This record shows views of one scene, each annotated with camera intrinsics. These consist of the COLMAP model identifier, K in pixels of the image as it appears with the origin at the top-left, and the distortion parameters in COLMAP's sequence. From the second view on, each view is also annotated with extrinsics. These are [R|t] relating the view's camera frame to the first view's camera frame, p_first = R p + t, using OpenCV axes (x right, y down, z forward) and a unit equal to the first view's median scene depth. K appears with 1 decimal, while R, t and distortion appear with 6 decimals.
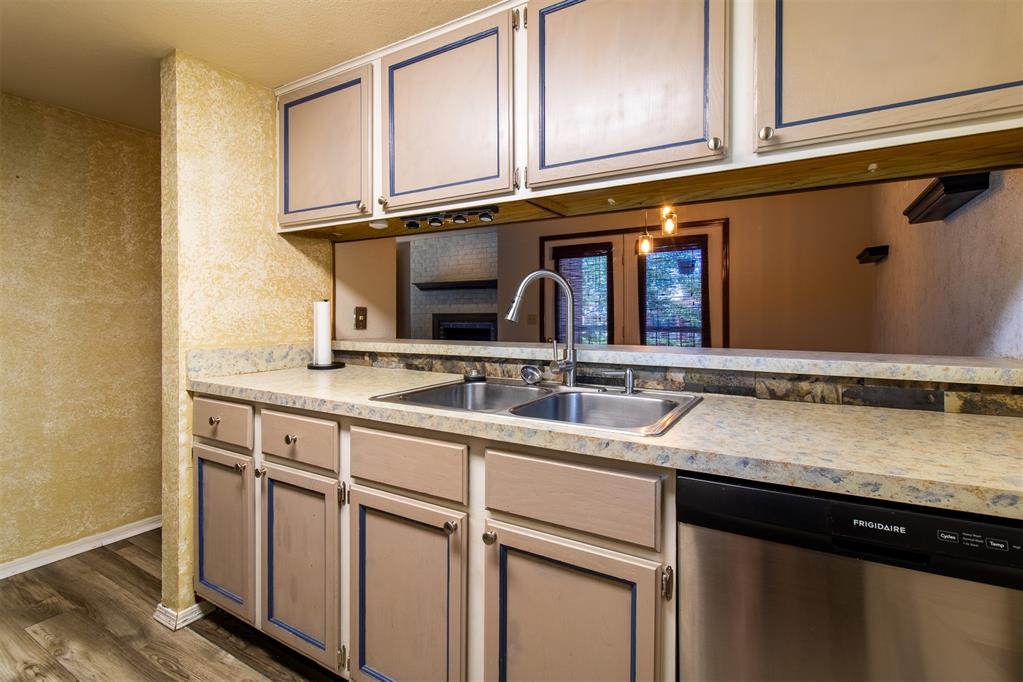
lens RADIAL K [[474.5, 0, 513.7], [0, 474.5, 319.9], [0, 0, 1]] dist [0.001401, -0.000065]
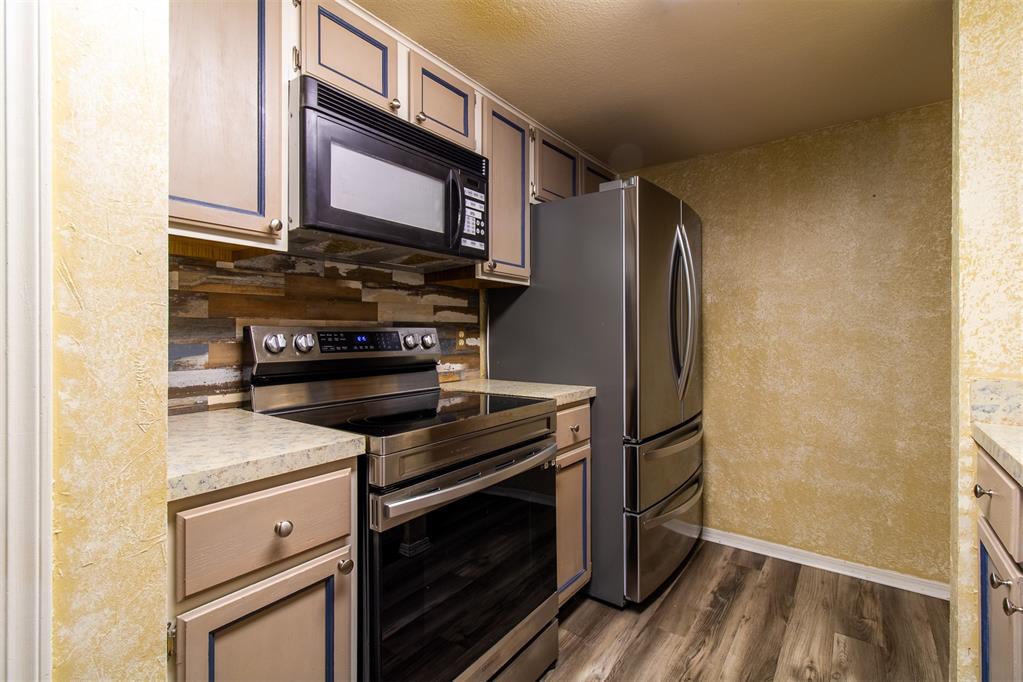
lens RADIAL K [[476.9, 0, 517.0], [0, 476.9, 332.4], [0, 0, 1]] dist [0.001359, -0.000188]
pose [[-0.099504, 0.000154, -0.995037, 0.065991], [-0.005614, 0.999984, 0.000716, -0.001512], [0.995021, 0.005657, -0.099501, 0.354637]]
